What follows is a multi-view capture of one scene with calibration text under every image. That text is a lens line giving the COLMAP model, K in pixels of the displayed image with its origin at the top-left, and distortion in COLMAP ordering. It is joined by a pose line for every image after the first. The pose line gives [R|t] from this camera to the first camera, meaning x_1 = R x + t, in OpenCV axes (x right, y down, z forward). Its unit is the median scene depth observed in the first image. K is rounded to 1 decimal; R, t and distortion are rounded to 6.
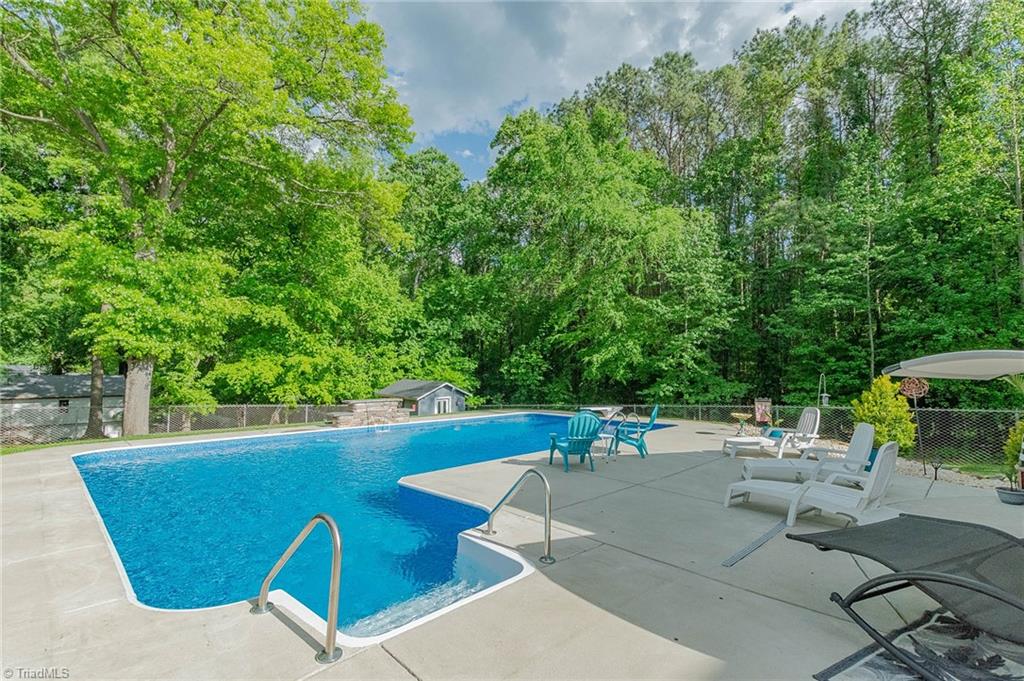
lens RADIAL K [[453.0, 0, 511.3], [0, 453.0, 345.3], [0, 0, 1]] dist [0.003003, 0.000383]
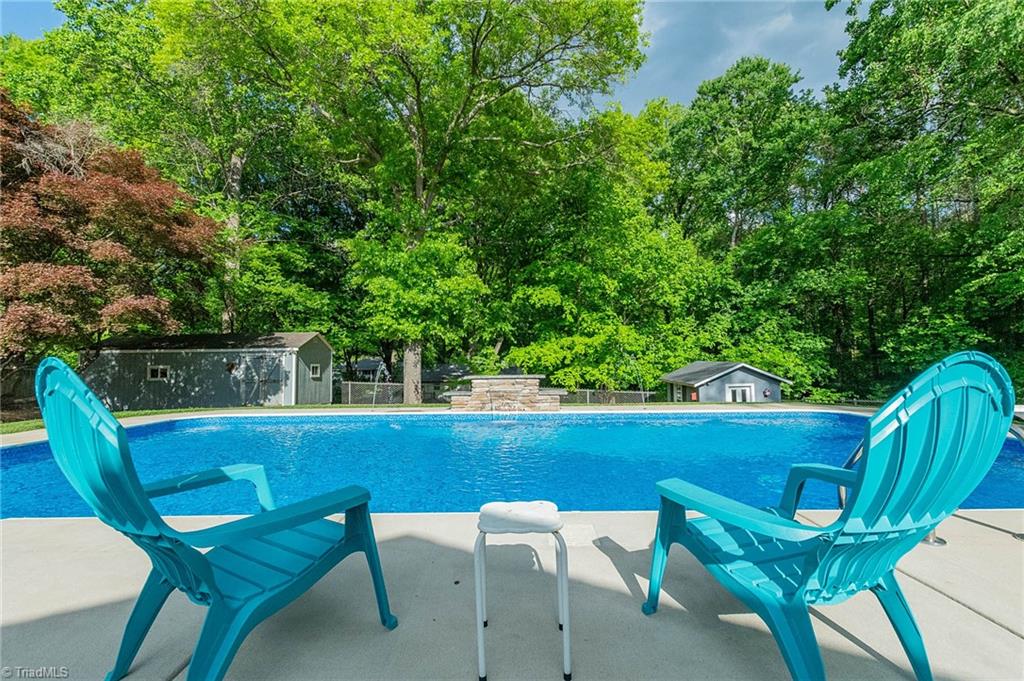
lens RADIAL K [[453.0, 0, 511.3], [0, 453.0, 345.3], [0, 0, 1]] dist [0.003003, 0.000383]
pose [[0.705813, -0.038521, -0.707351, 0.098347], [0.052679, 0.998610, -0.001819, 0.035140], [0.706437, -0.035979, 0.706861, 0.239544]]
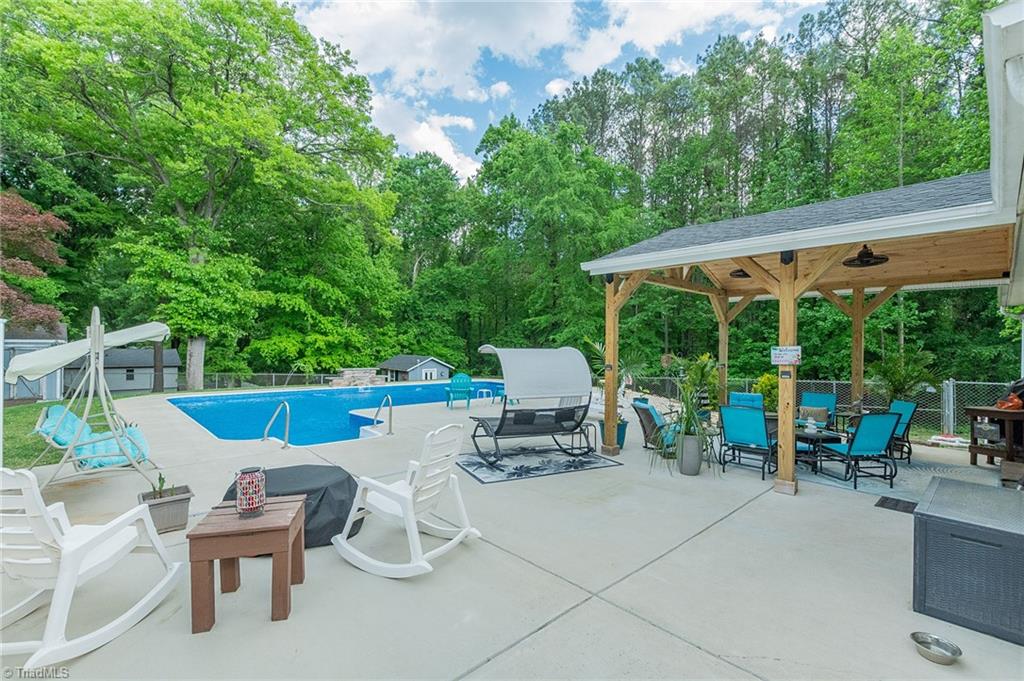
lens RADIAL K [[431.5, 0, 490.5], [0, 431.5, 347.5], [0, 0, 1]] dist [0.016617, 0.000087]
pose [[0.997271, 0.008000, -0.073387, 0.094569], [-0.003832, 0.998380, 0.056771, -0.010487], [0.073722, -0.056335, 0.995686, -0.141094]]
